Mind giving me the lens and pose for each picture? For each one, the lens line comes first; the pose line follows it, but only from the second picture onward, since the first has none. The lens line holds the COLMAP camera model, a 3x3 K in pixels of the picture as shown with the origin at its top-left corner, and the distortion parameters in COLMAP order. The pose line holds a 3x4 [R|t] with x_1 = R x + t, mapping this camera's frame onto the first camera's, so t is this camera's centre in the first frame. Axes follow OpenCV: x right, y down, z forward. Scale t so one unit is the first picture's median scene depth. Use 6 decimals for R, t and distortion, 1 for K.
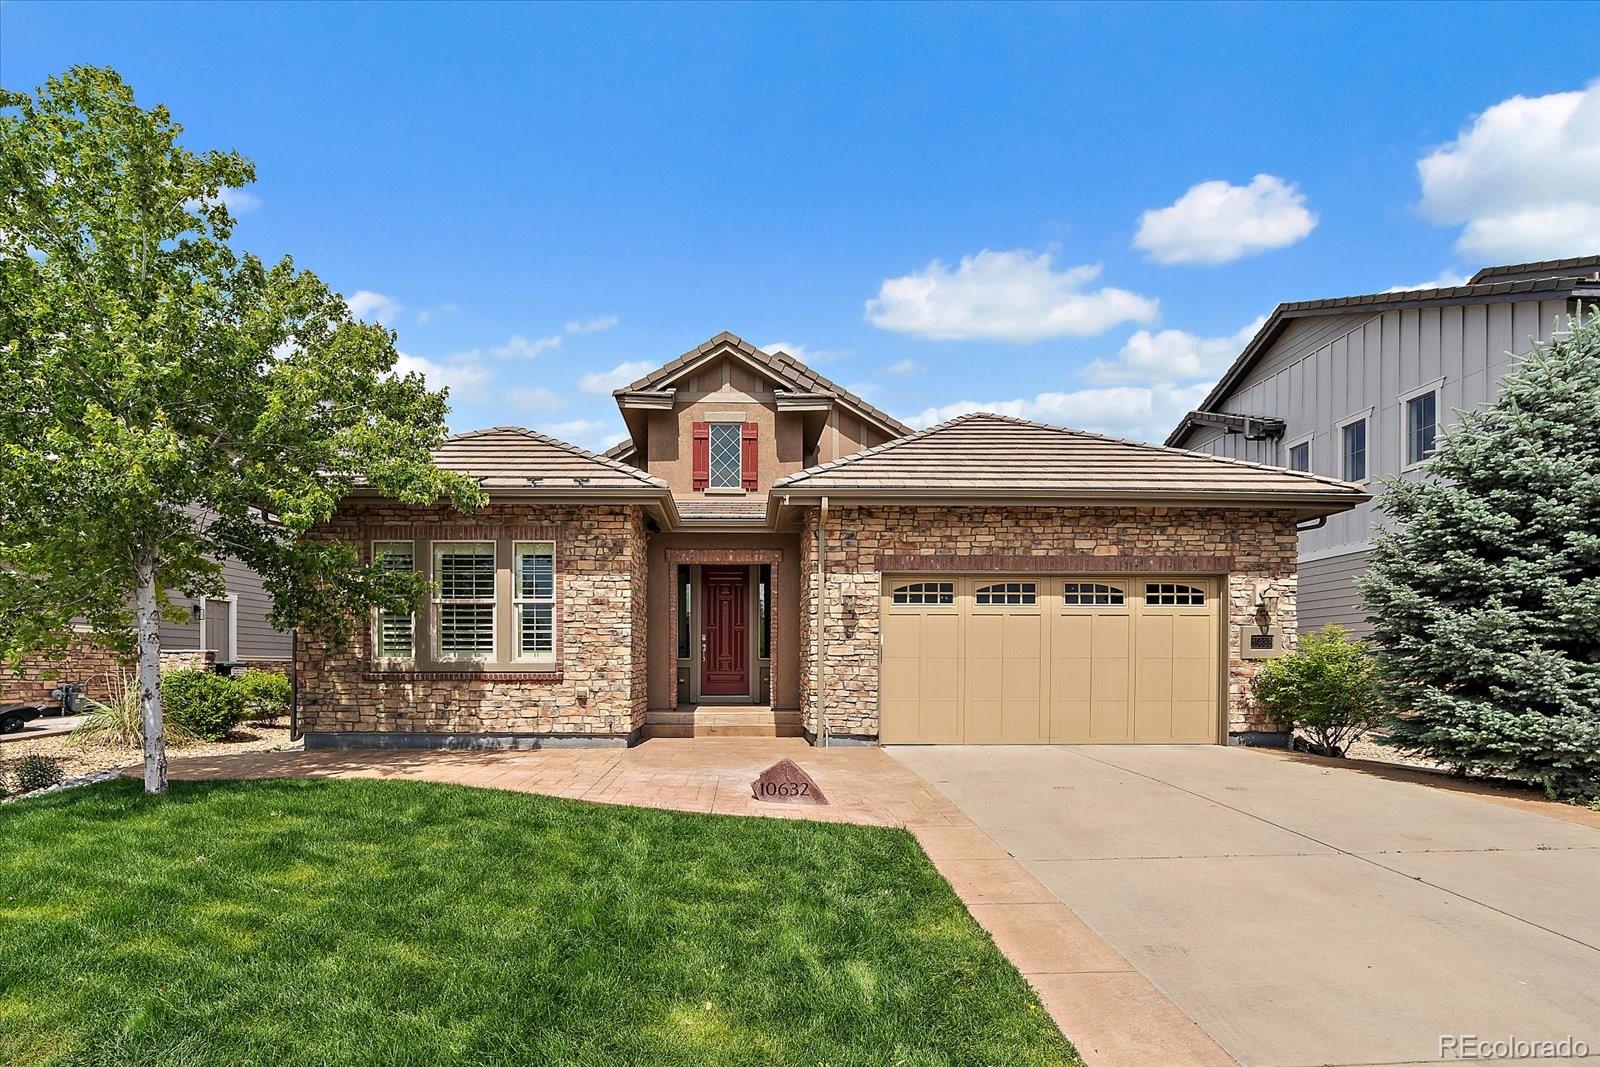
lens RADIAL K [[727.2, 0, 800.7], [0, 727.2, 627.1], [0, 0, 1]] dist [-0.010659, -0.000265]
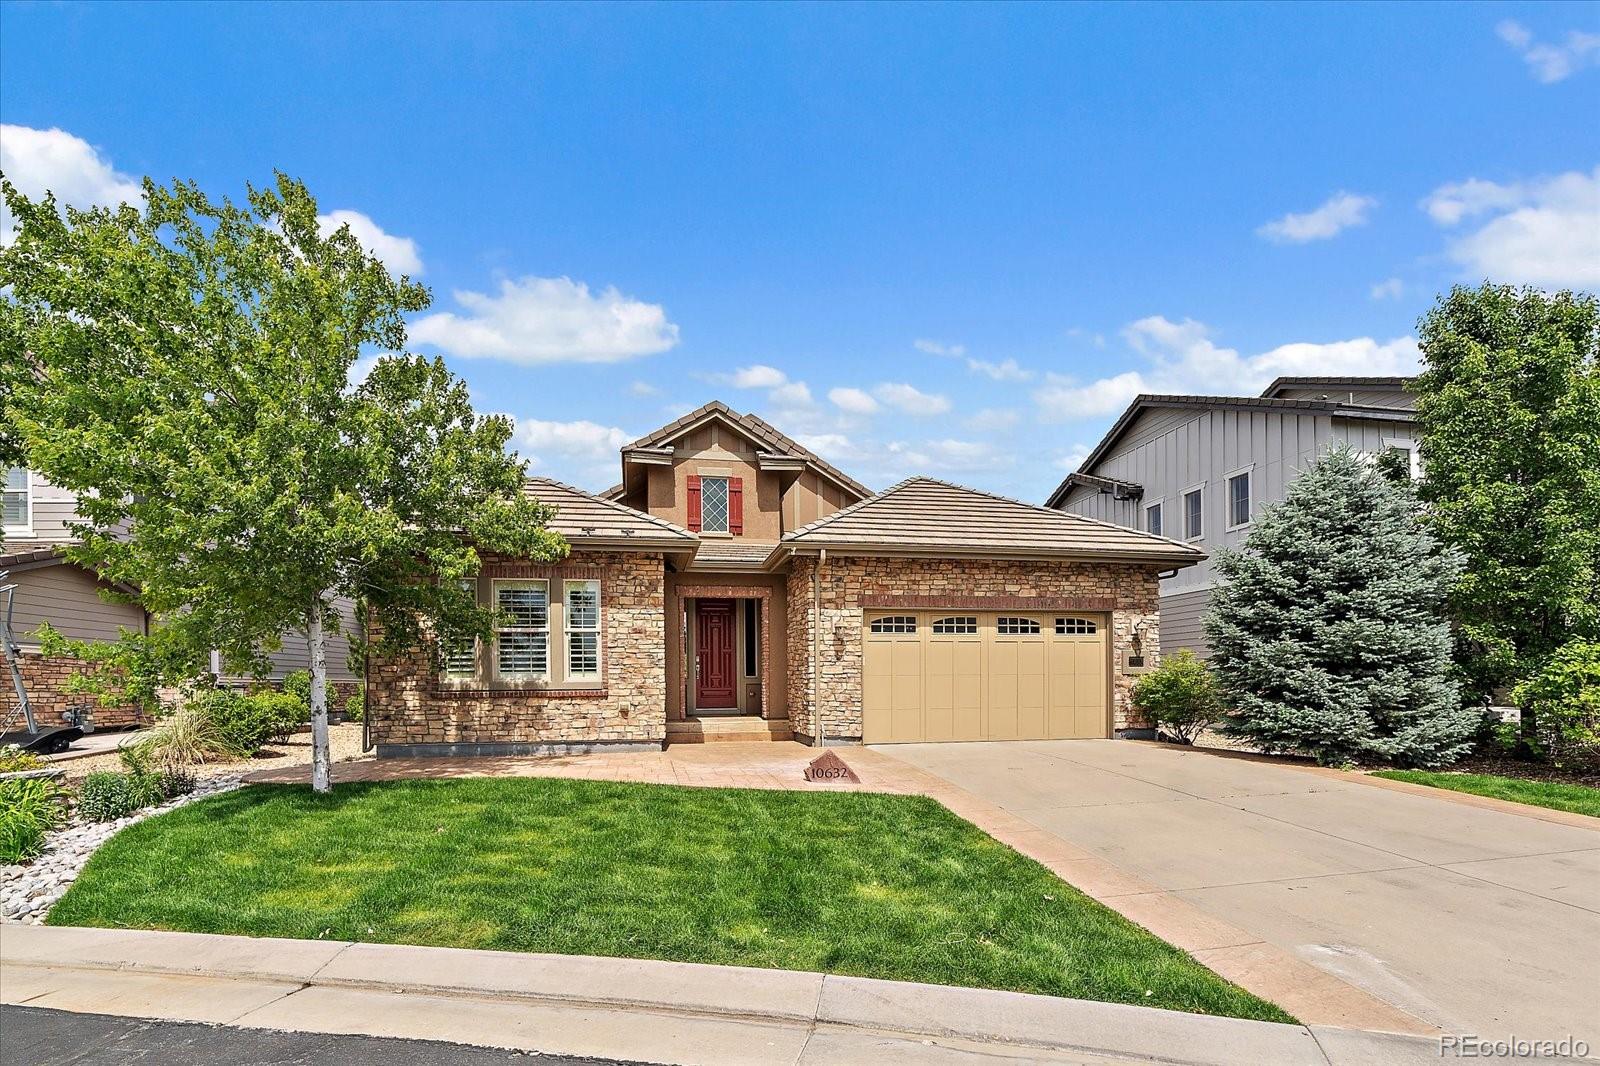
lens RADIAL K [[727.2, 0, 800.7], [0, 727.2, 626.6], [0, 0, 1]] dist [-0.010659, -0.000265]
pose [[0.986252, 0.003802, 0.165202, -0.206840], [0.000002, 0.999735, -0.023022, -0.014012], [-0.165246, 0.022705, 0.985991, -0.235563]]
